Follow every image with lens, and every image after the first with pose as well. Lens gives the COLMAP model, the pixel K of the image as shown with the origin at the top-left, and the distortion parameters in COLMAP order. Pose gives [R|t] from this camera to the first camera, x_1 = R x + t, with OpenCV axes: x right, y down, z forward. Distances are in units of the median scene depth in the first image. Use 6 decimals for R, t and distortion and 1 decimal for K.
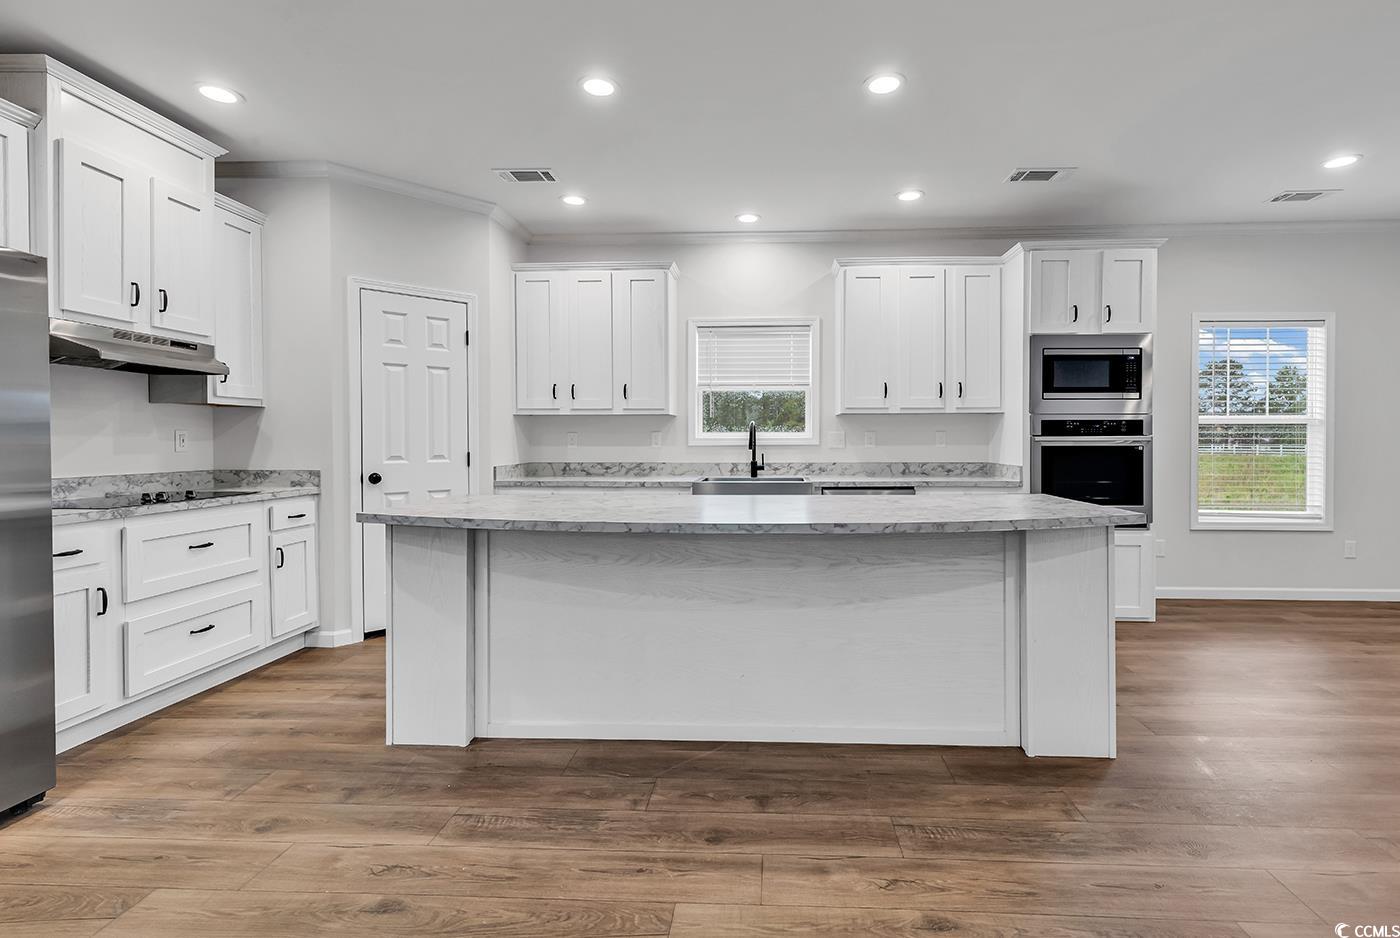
lens RADIAL K [[666.7, 0, 743.5], [0, 666.7, 448.4], [0, 0, 1]] dist [0.010284, -0.000233]
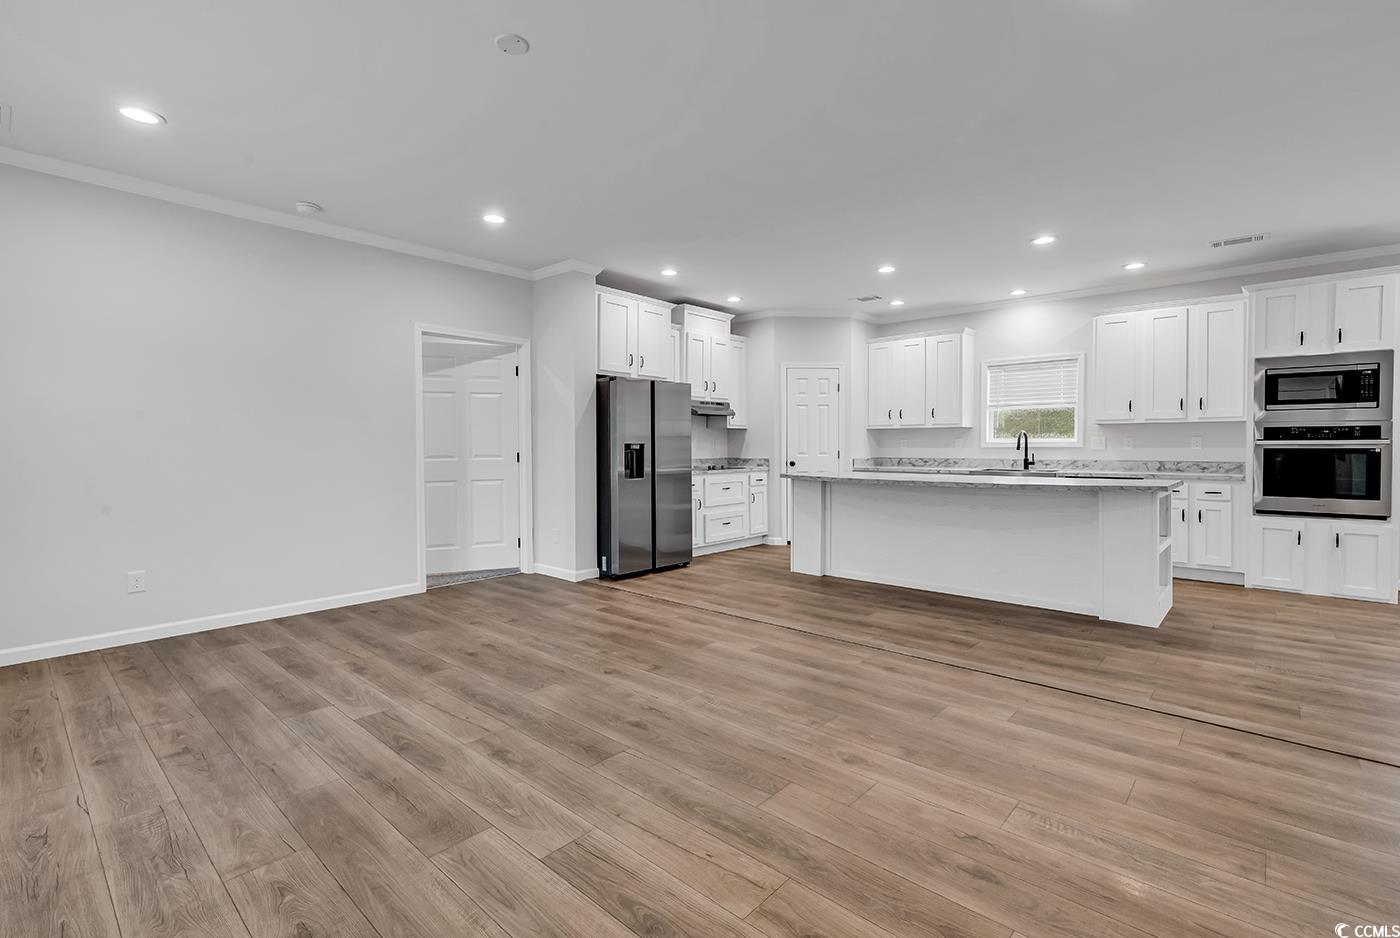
lens RADIAL K [[625.3, 0, 670.5], [0, 625.3, 457.9], [0, 0, 1]] dist [0.003573, -0.000156]
pose [[0.747738, 0.013130, -0.663864, 0.390292], [-0.004653, 0.999884, 0.014534, 0.002724], [0.663977, -0.007778, 0.747712, -0.597248]]
